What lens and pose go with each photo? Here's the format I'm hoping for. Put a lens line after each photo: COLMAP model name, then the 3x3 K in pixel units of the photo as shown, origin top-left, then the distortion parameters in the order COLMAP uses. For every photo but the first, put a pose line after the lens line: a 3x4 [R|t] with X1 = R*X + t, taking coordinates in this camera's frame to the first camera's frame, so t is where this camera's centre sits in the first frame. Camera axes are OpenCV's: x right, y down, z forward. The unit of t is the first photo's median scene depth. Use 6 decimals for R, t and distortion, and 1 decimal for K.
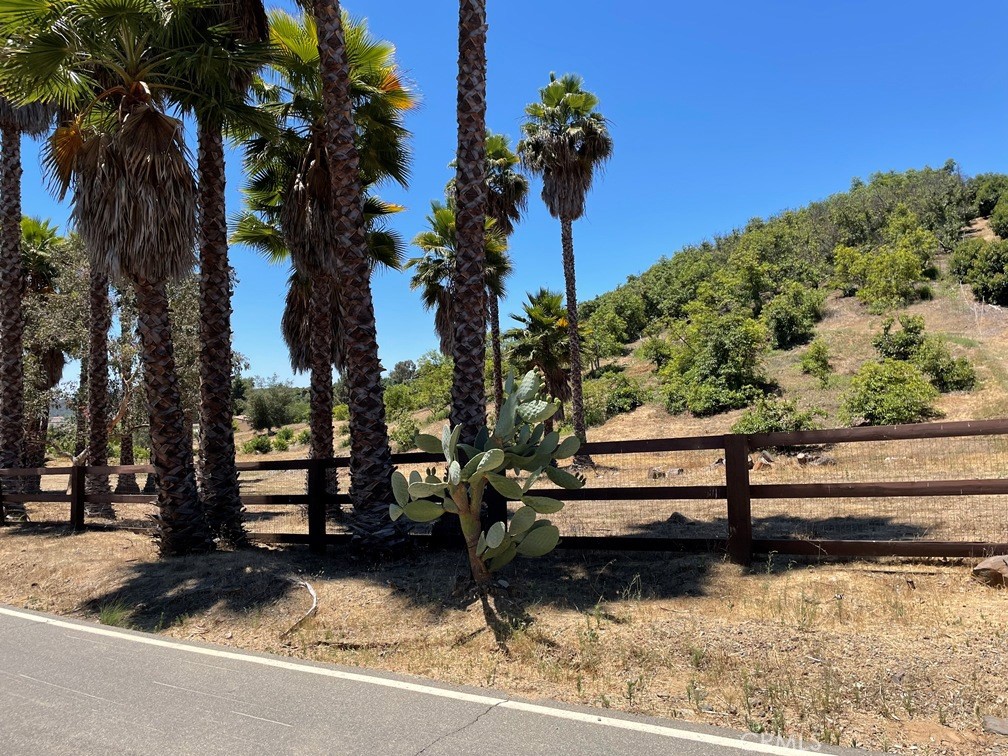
lens RADIAL K [[761.6, 0, 503.2], [0, 761.6, 368.8], [0, 0, 1]] dist [0.087109, -0.114695]
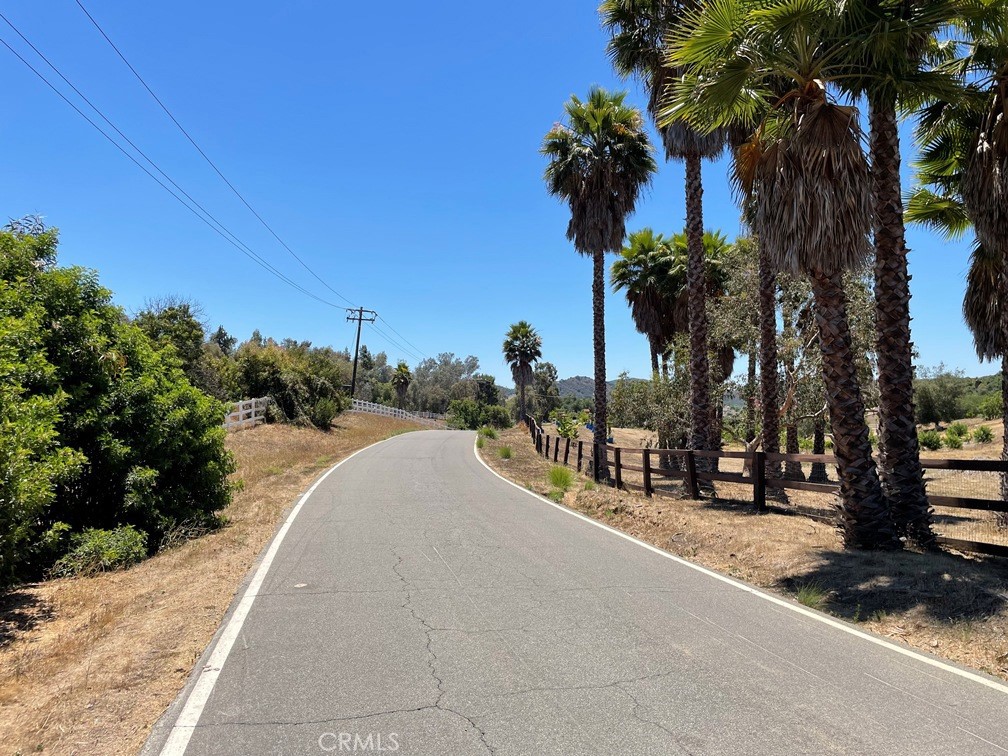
lens RADIAL K [[761.6, 0, 502.4], [0, 761.6, 369.6], [0, 0, 1]] dist [0.087109, -0.114695]
pose [[0.693423, -0.020198, -0.720248, -0.025877], [0.028884, 0.999583, -0.000223, -0.000414], [0.719952, -0.020649, 0.693717, -0.011649]]
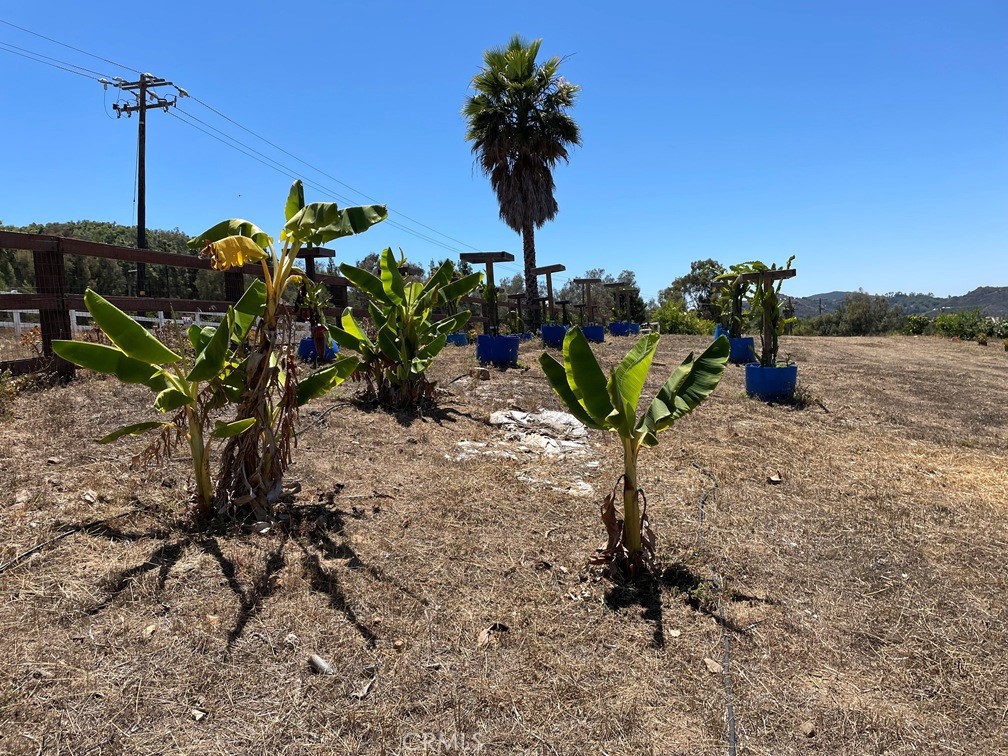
lens RADIAL K [[761.6, 0, 504.3], [0, 761.6, 378.2], [0, 0, 1]] dist [0.087109, -0.114695]
pose [[0.502826, 0.032523, -0.863776, -4.719885], [0.082957, 0.992864, 0.085674, 0.587057], [0.860398, -0.114736, 0.496539, 5.946489]]
